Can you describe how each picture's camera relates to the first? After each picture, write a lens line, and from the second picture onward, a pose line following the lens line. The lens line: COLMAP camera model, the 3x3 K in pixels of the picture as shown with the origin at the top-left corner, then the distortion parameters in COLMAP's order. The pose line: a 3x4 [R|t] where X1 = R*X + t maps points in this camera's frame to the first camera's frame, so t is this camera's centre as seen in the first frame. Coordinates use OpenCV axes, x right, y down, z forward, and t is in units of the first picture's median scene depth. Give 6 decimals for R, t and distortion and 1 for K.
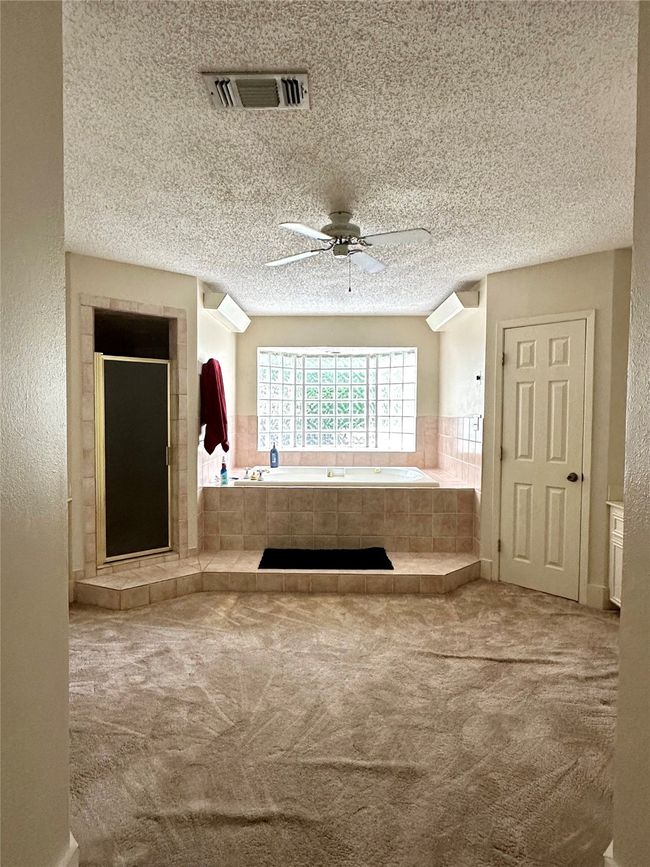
lens RADIAL K [[502.9, 0, 323.5], [0, 502.9, 432.3], [0, 0, 1]] dist [0.003673, -0.000314]
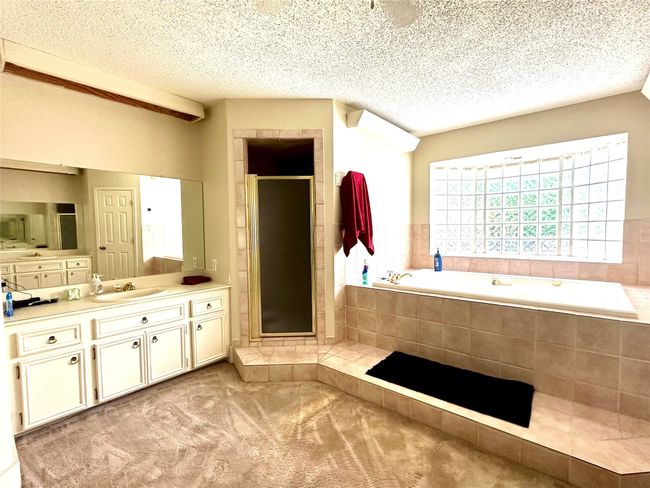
lens RADIAL K [[306.8, 0, 325.7], [0, 306.8, 246.5], [0, 0, 1]] dist [-0.002483, 0.000958]
pose [[0.777138, 0.020326, -0.629002, 0.166426], [-0.008843, 0.999732, 0.021381, 0.006581], [0.629268, -0.011054, 0.777109, 0.434869]]
